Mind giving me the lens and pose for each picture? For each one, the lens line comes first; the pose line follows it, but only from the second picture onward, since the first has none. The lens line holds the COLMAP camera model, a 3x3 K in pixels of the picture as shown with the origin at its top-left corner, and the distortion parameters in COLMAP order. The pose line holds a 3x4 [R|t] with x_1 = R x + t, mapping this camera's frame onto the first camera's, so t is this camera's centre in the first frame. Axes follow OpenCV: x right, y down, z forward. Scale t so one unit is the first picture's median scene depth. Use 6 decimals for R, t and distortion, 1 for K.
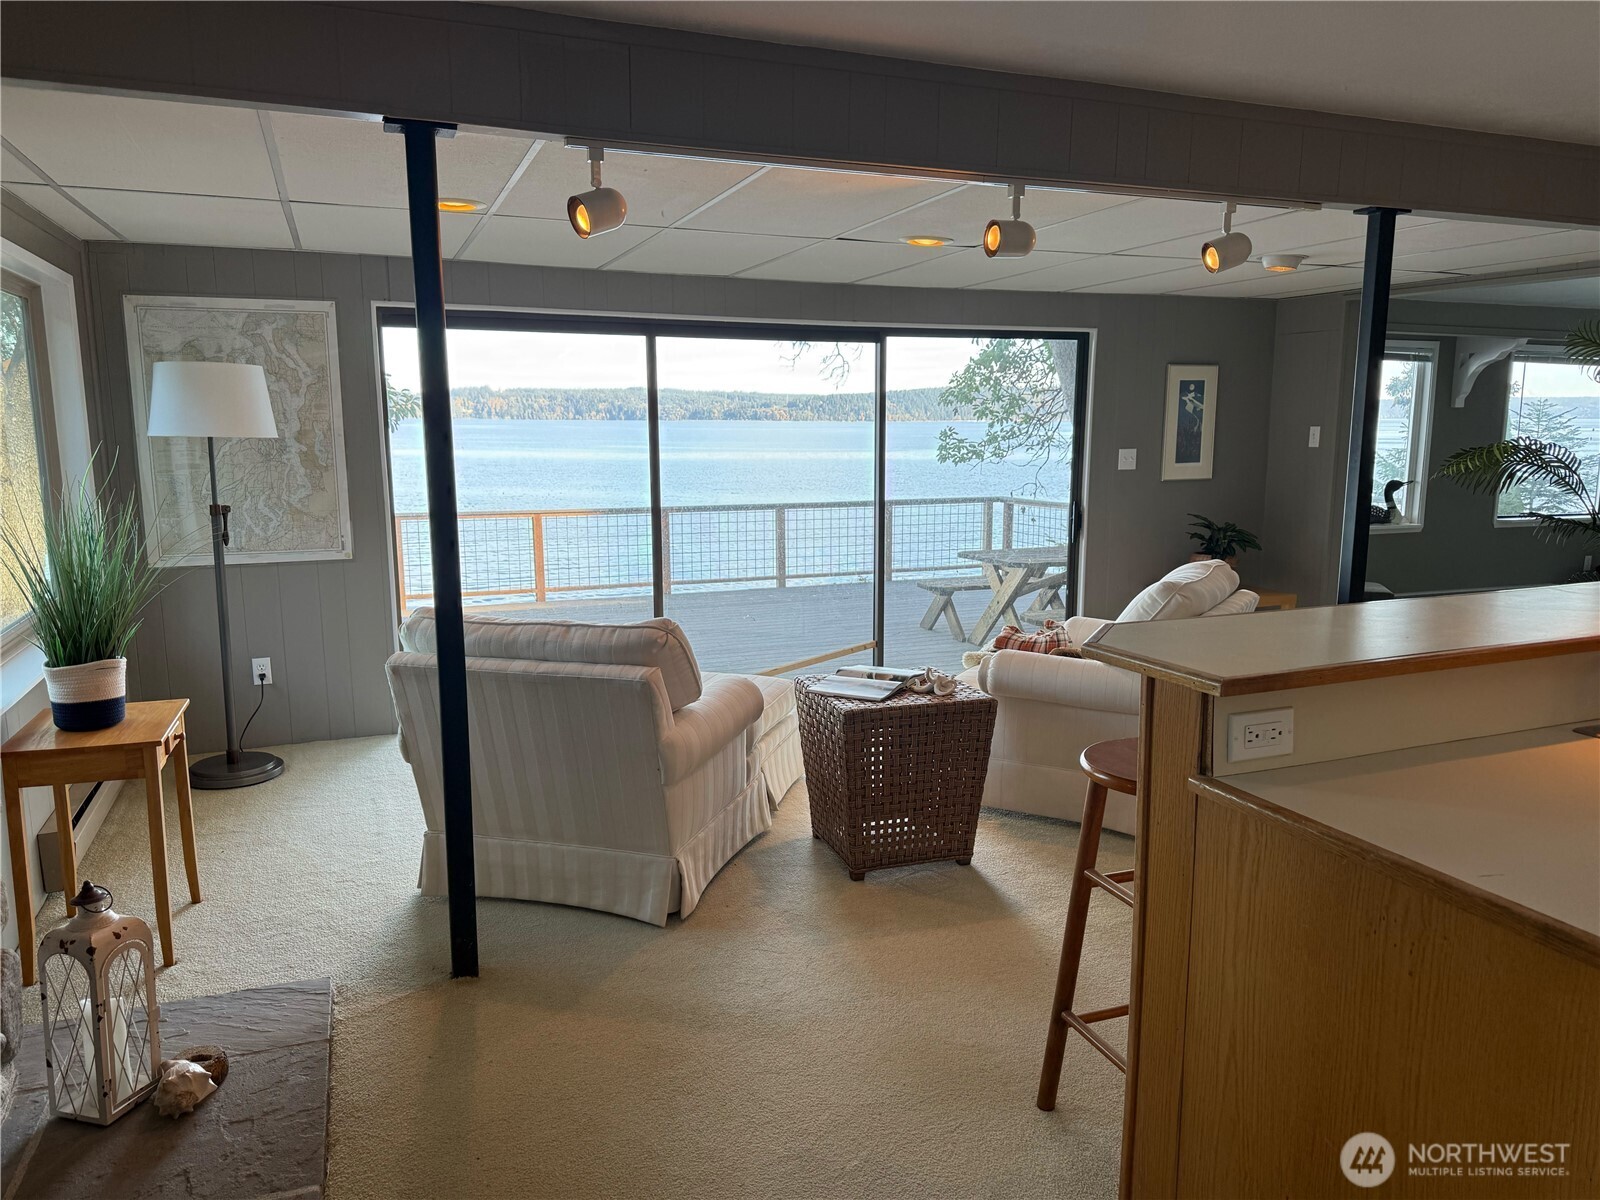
lens RADIAL K [[1118.9, 0, 802.3], [0, 1118.9, 612.7], [0, 0, 1]] dist [0.147664, -0.276044]
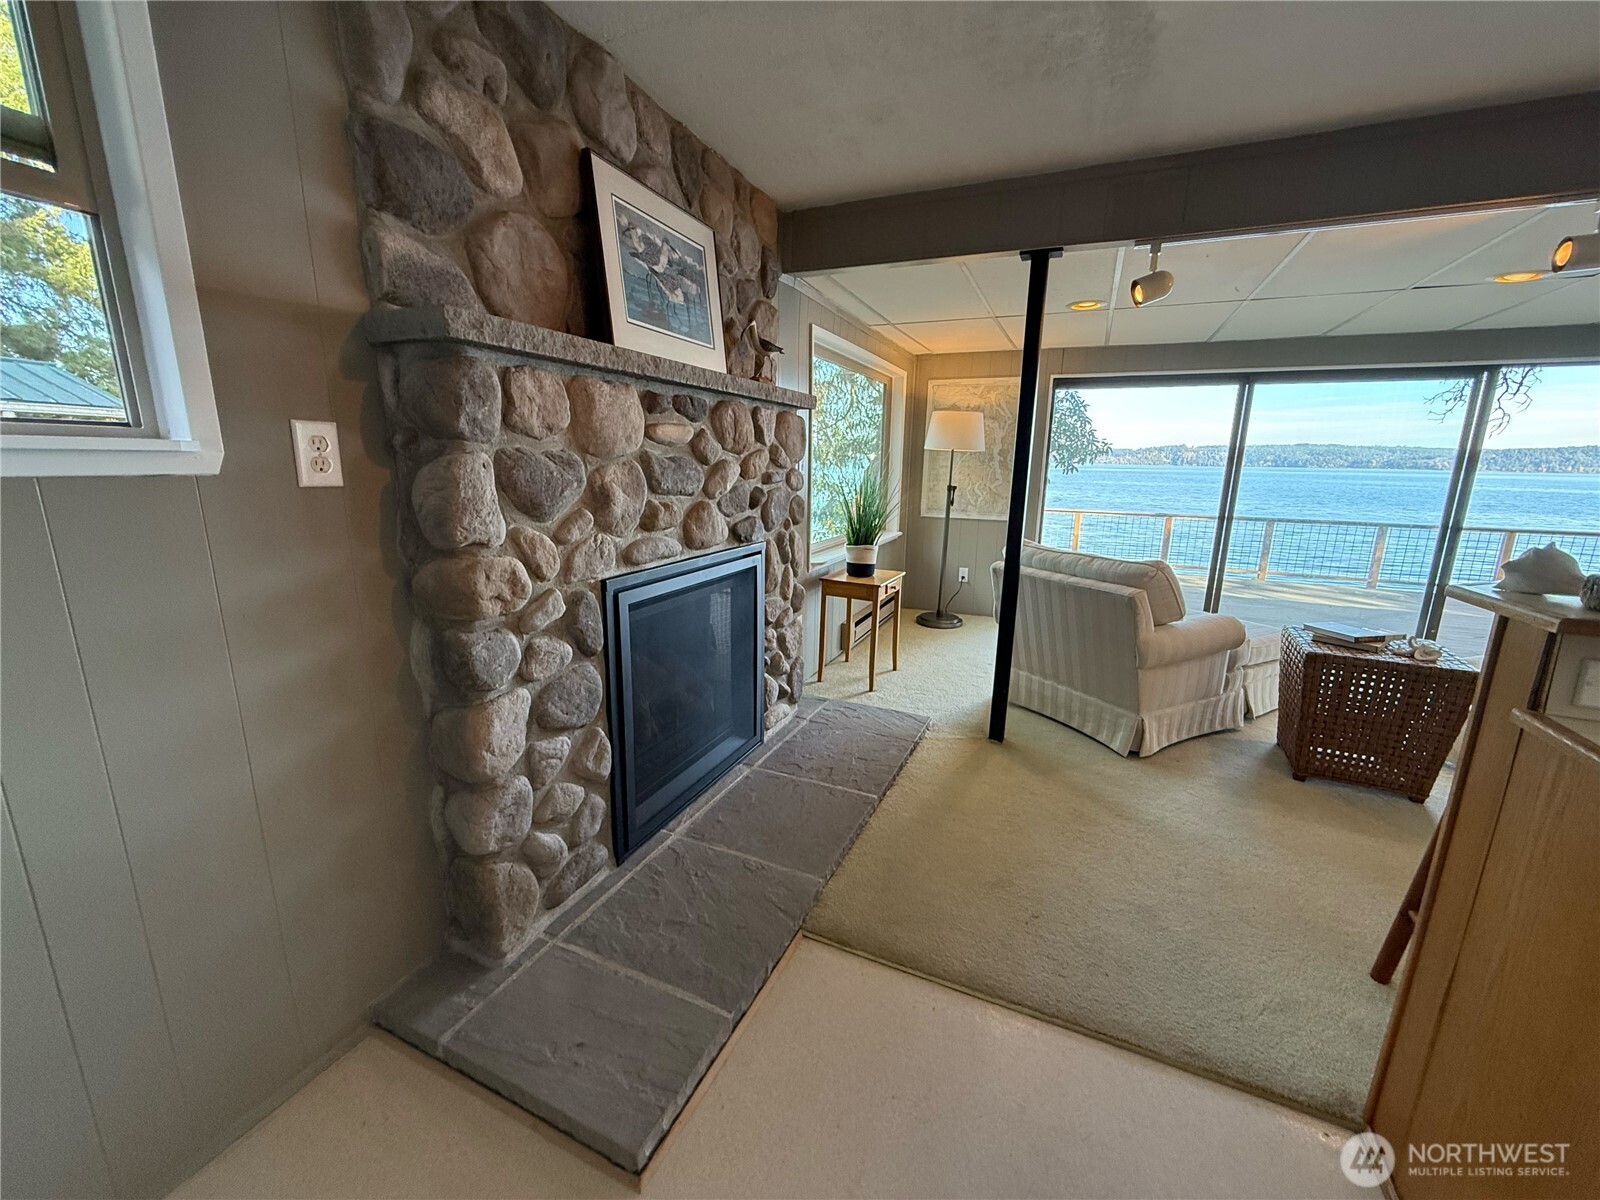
lens RADIAL K [[635.1, 0, 792.2], [0, 635.1, 600.9], [0, 0, 1]] dist [0.001311, -0.000065]
pose [[0.692010, 0.170518, -0.701460, 0.122478], [-0.139556, 0.984972, 0.101760, 0.035212], [0.708270, 0.027474, 0.705407, 0.044053]]
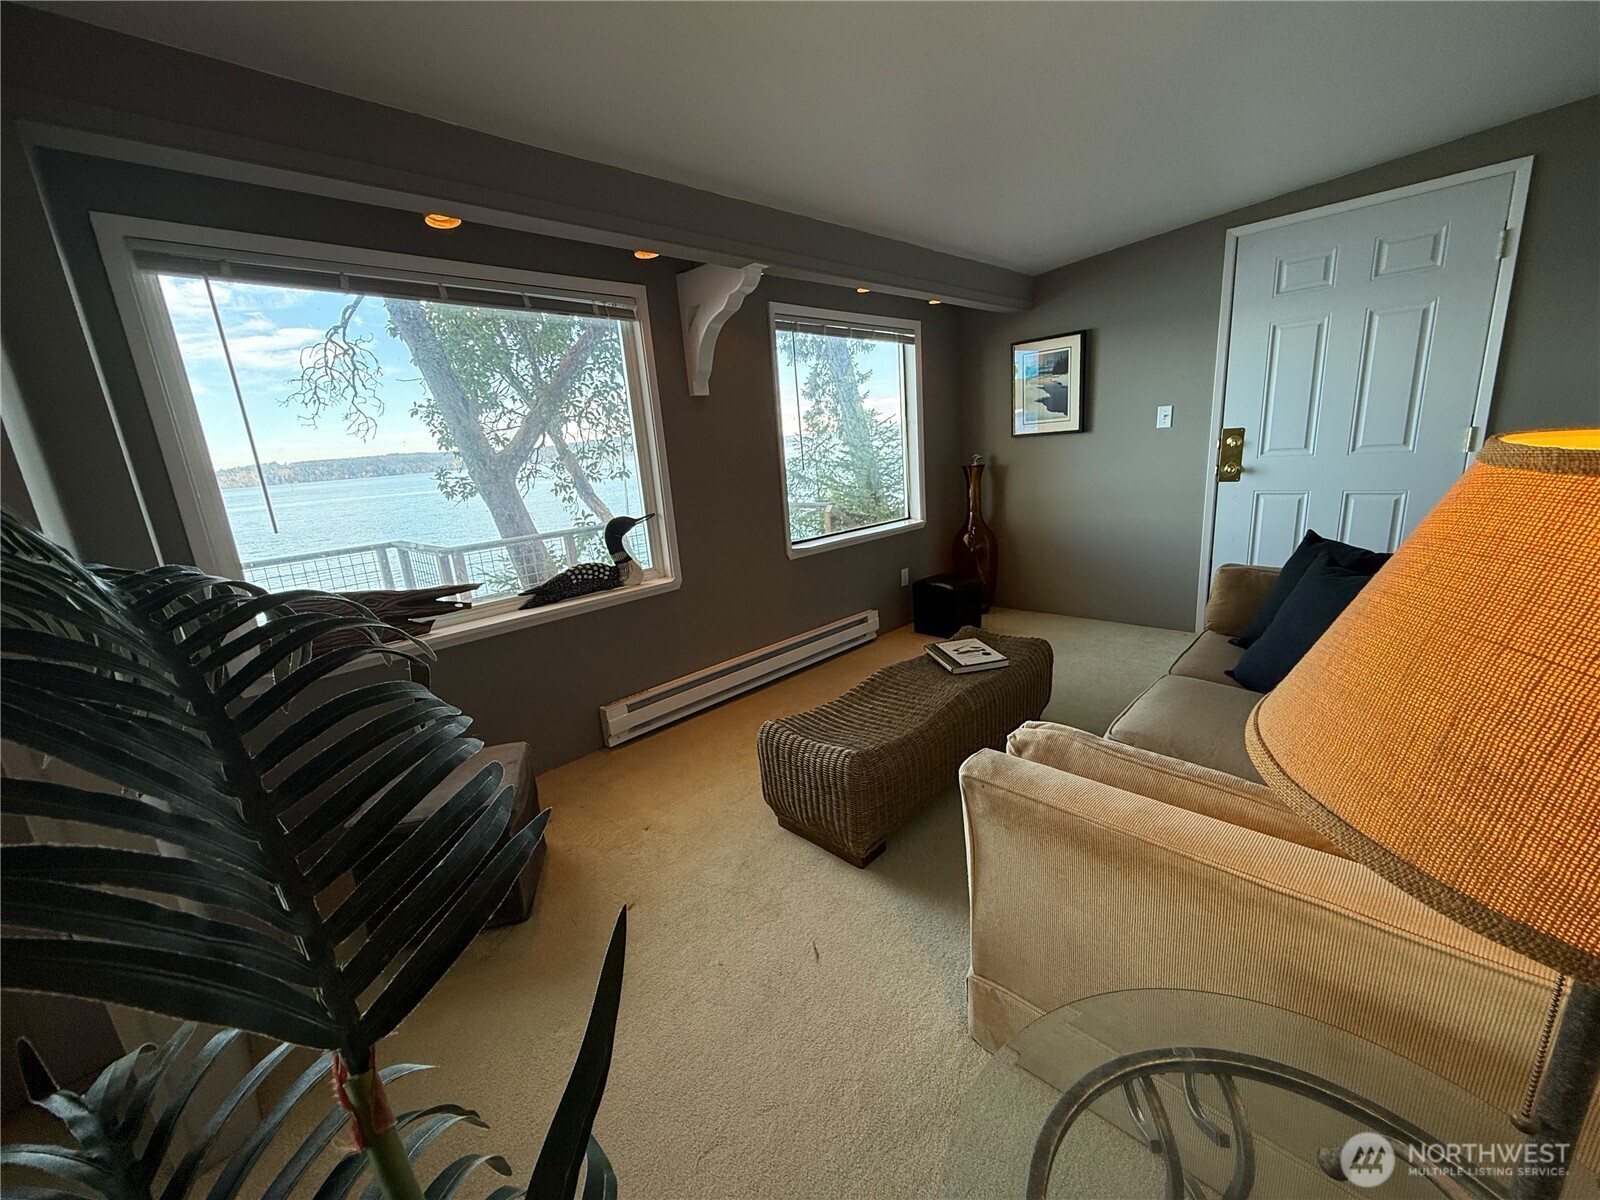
lens RADIAL K [[635.1, 0, 792.2], [0, 635.1, 600.9], [0, 0, 1]] dist [0.001311, -0.000065]
pose [[0.918607, -0.162762, 0.360097, 1.025831], [0.141861, 0.986322, 0.083925, -0.187211], [-0.368832, -0.026011, 0.929132, 1.380253]]
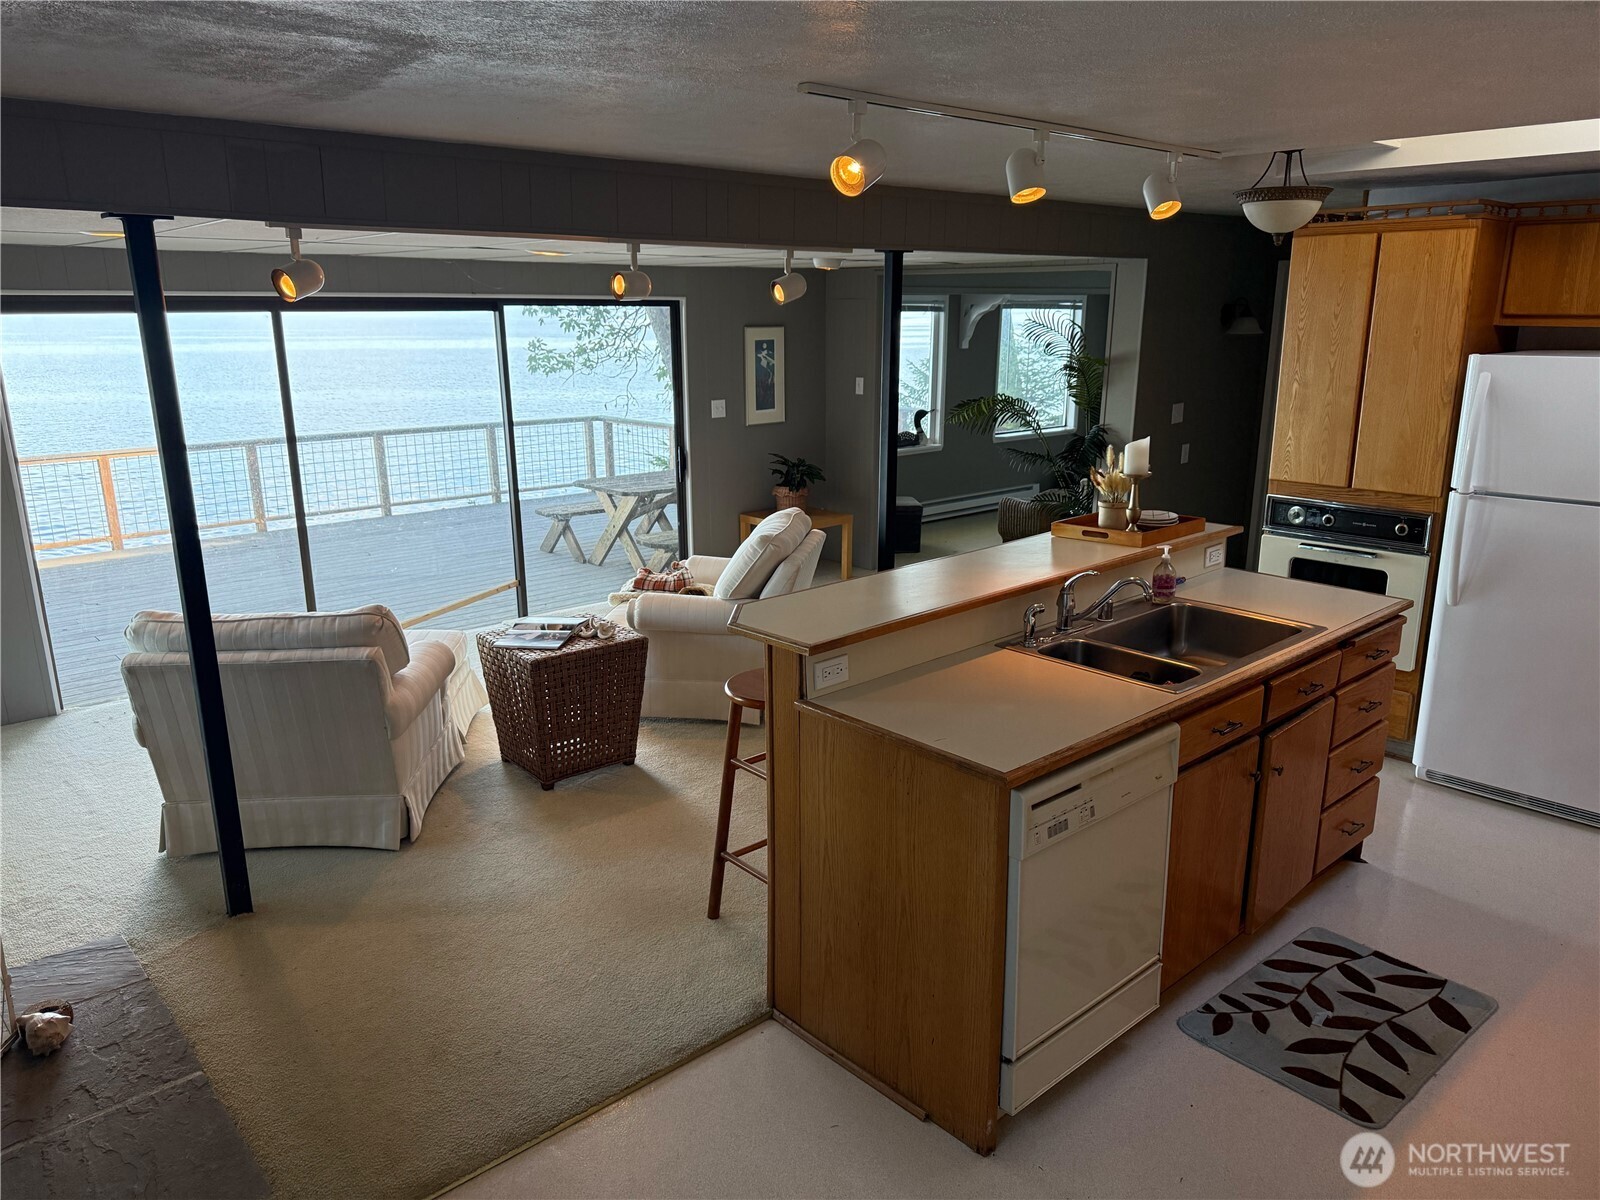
lens RADIAL K [[1118.9, 0, 802.3], [0, 1118.9, 612.7], [0, 0, 1]] dist [0.147664, -0.276044]
pose [[0.934455, -0.094255, 0.343381, -0.099431], [0.060806, 0.992405, 0.106931, -0.076713], [-0.350852, -0.079043, 0.933089, -0.262689]]
